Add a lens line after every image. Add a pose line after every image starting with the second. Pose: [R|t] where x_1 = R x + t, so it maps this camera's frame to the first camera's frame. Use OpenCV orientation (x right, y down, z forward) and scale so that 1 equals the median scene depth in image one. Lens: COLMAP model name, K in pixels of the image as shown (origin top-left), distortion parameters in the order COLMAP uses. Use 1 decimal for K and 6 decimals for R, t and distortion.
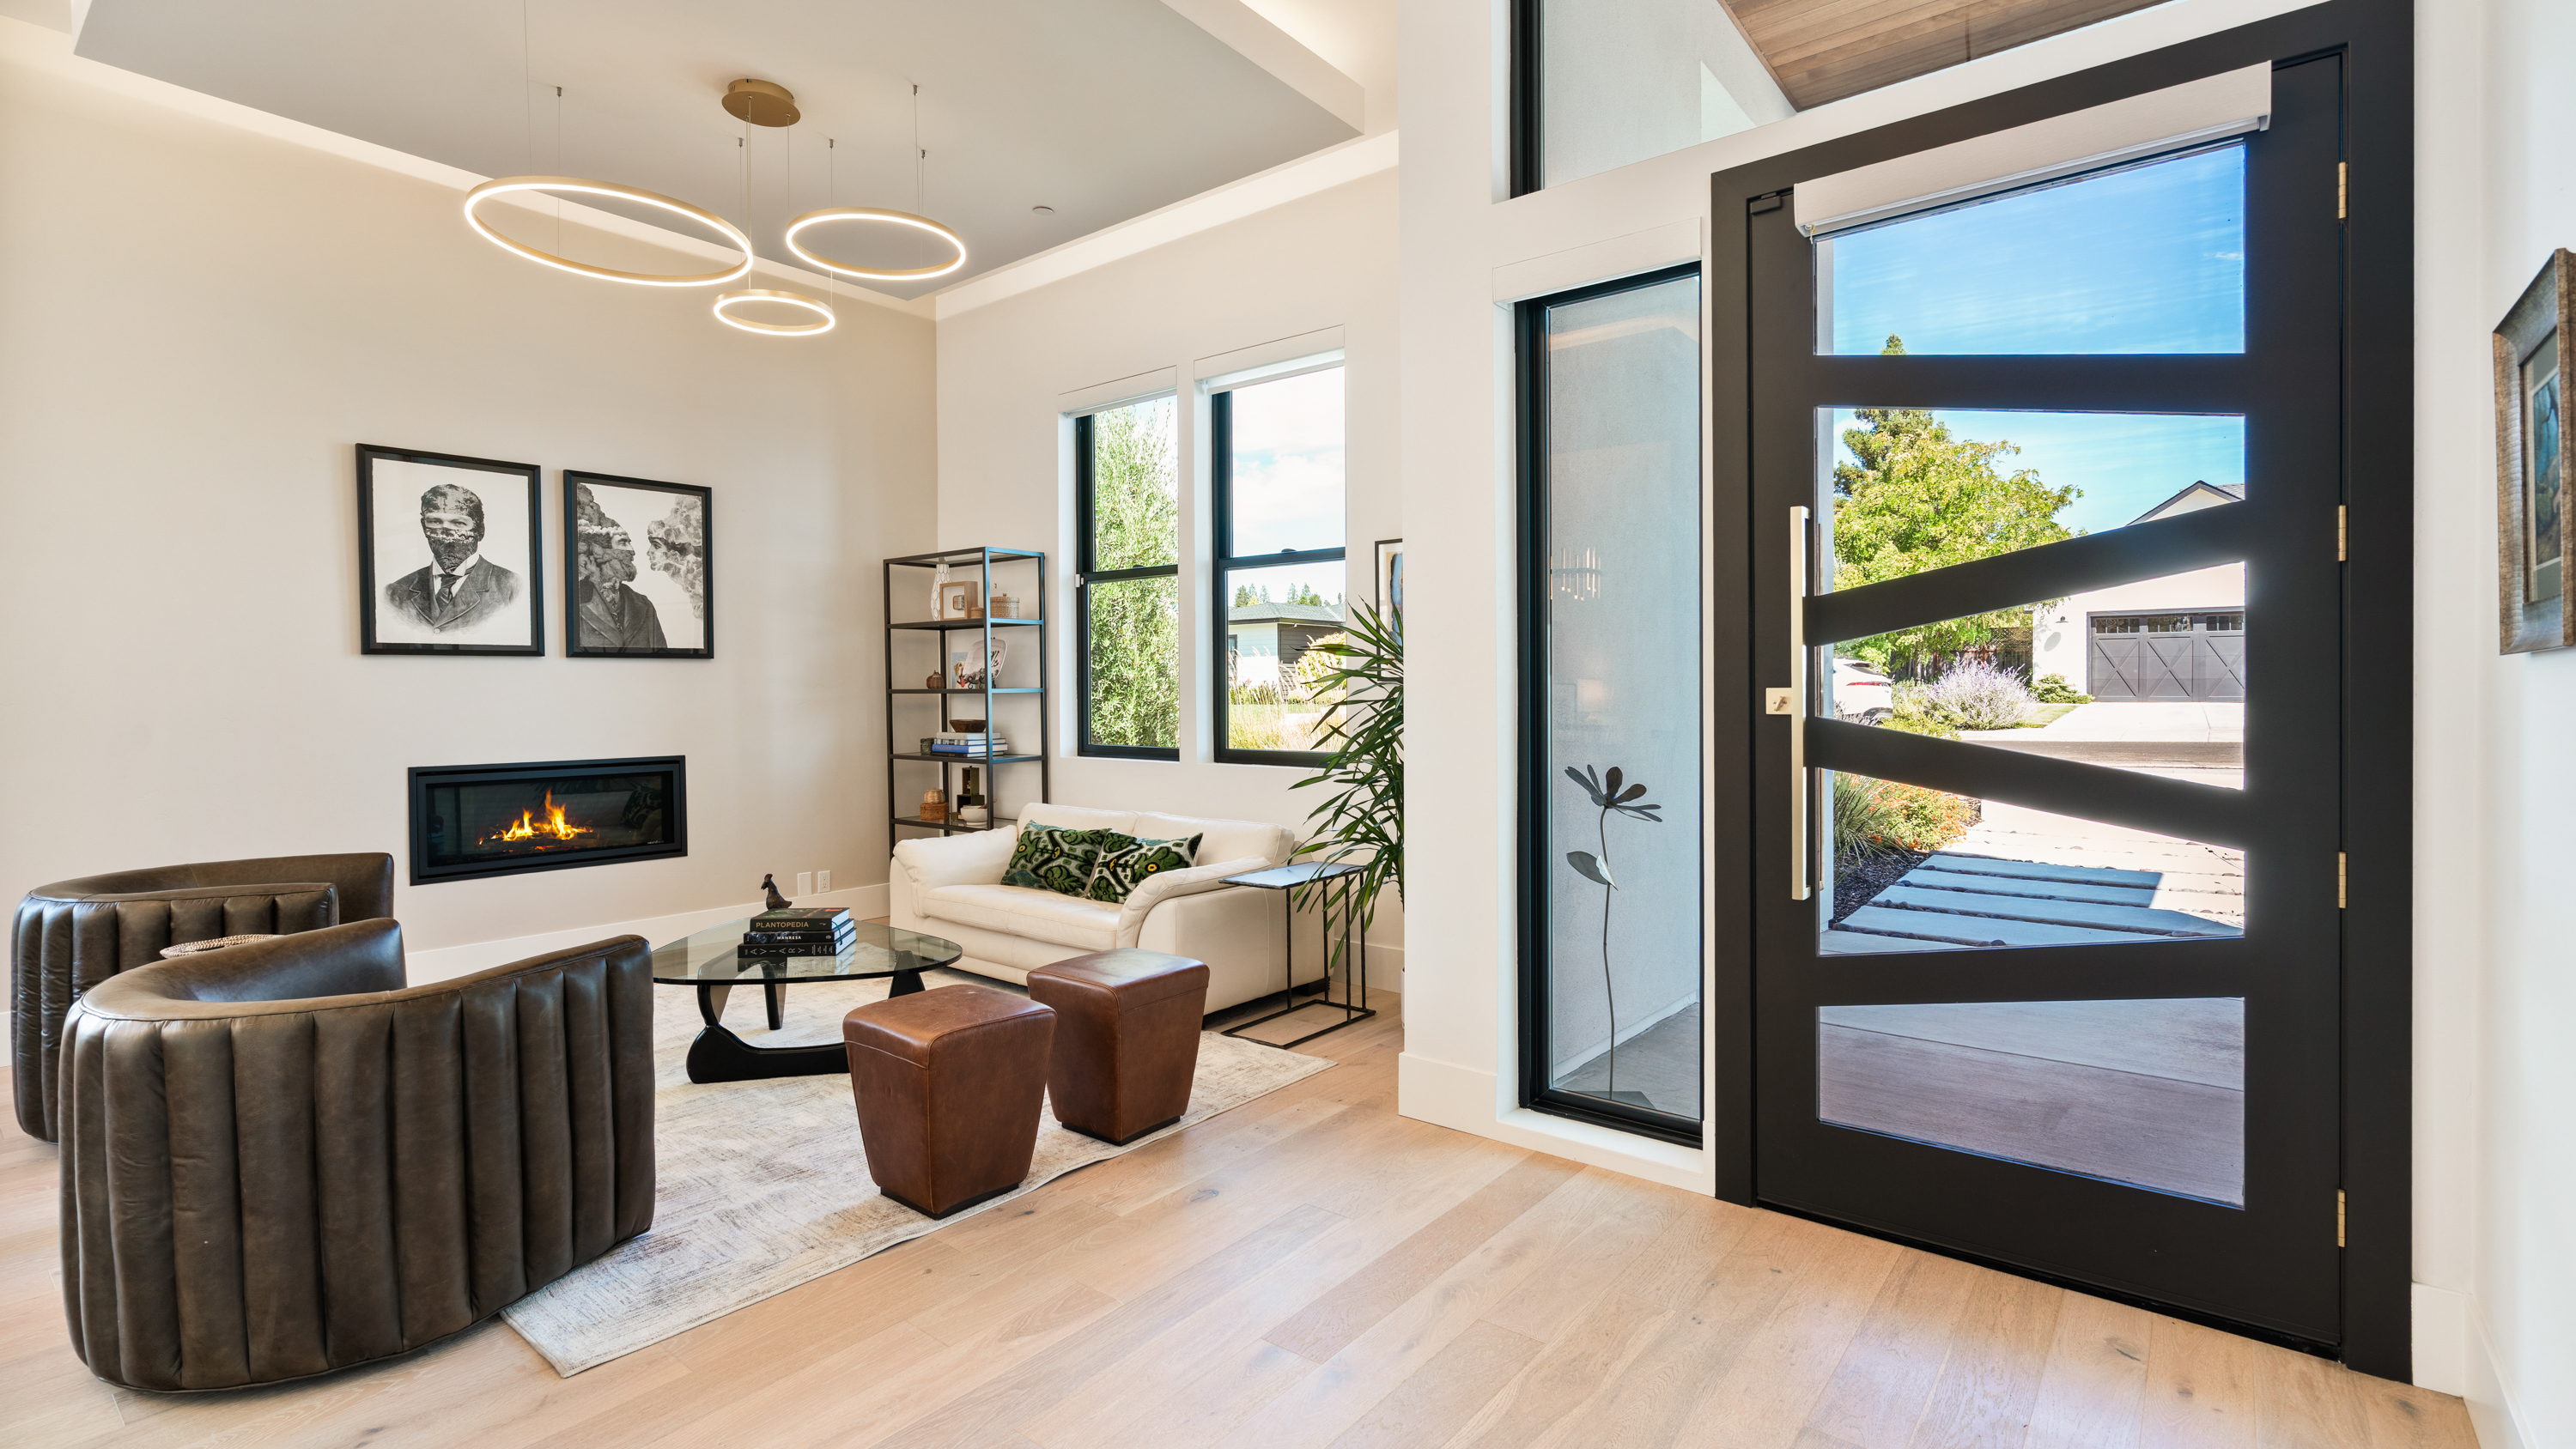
lens RADIAL K [[1166.3, 0, 1286.8], [0, 1166.3, 711.7], [0, 0, 1]] dist [-0.001845, -0.000367]
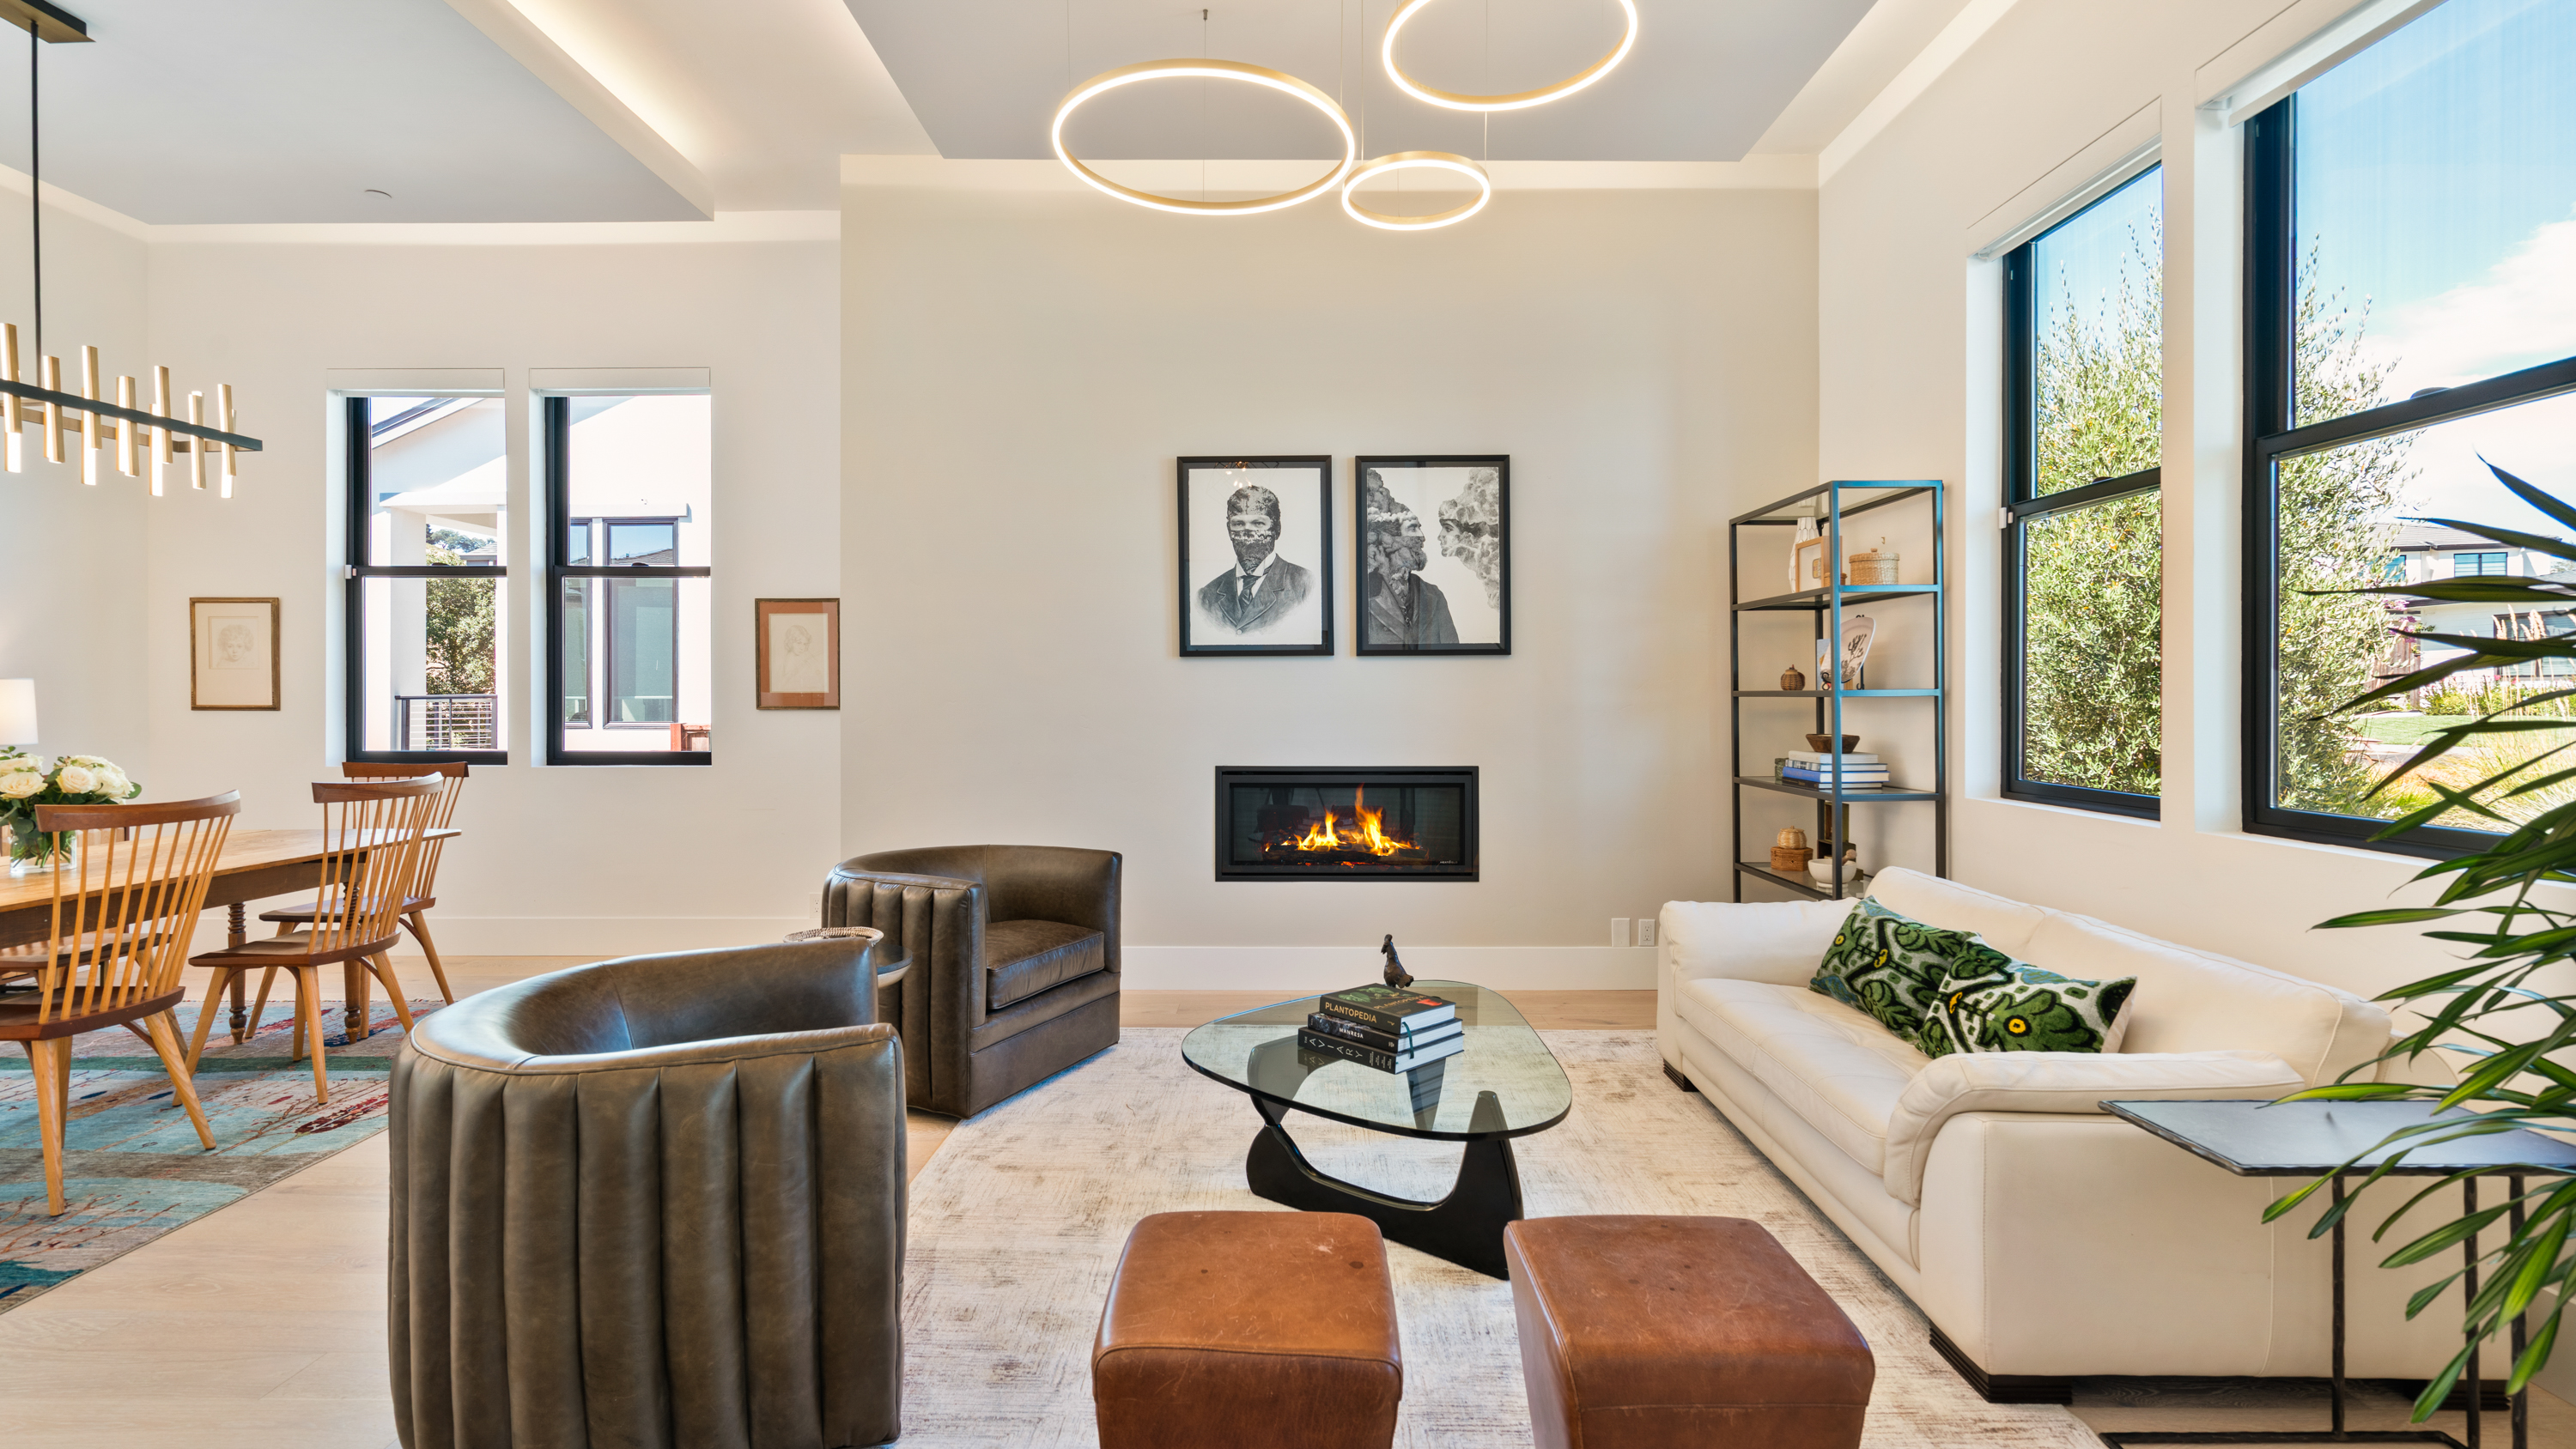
lens RADIAL K [[1166.3, 0, 1286.8], [0, 1166.3, 711.7], [0, 0, 1]] dist [-0.001845, -0.000367]
pose [[0.633042, 0.014683, -0.773978, 0.075102], [-0.016253, 0.999852, 0.005675, -0.006478], [0.773947, 0.008986, 0.633187, 0.367551]]
